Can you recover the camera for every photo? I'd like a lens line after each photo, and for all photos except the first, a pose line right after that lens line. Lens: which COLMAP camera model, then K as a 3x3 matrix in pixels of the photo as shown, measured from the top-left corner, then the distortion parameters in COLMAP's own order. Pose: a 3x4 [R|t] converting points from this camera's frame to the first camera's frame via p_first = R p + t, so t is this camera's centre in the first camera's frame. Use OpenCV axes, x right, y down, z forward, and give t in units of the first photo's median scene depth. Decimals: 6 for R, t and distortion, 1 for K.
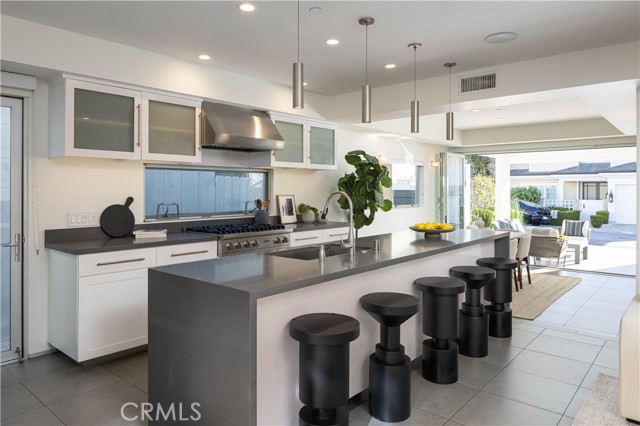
lens RADIAL K [[445.4, 0, 319.2], [0, 445.4, 190.6], [0, 0, 1]] dist [0.020968, 0.000337]
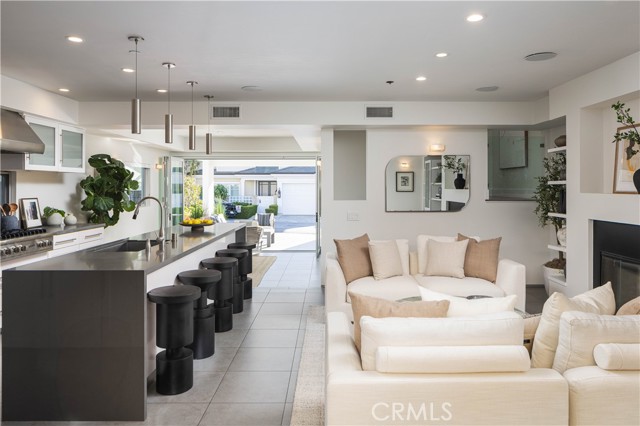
lens RADIAL K [[445.4, 0, 329.0], [0, 445.4, 186.6], [0, 0, 1]] dist [0.020968, 0.000337]
pose [[0.764530, 0.000695, 0.644587, -0.204180], [0.000972, 0.999997, -0.002232, -0.012441], [-0.644587, 0.002333, 0.764528, -0.159610]]
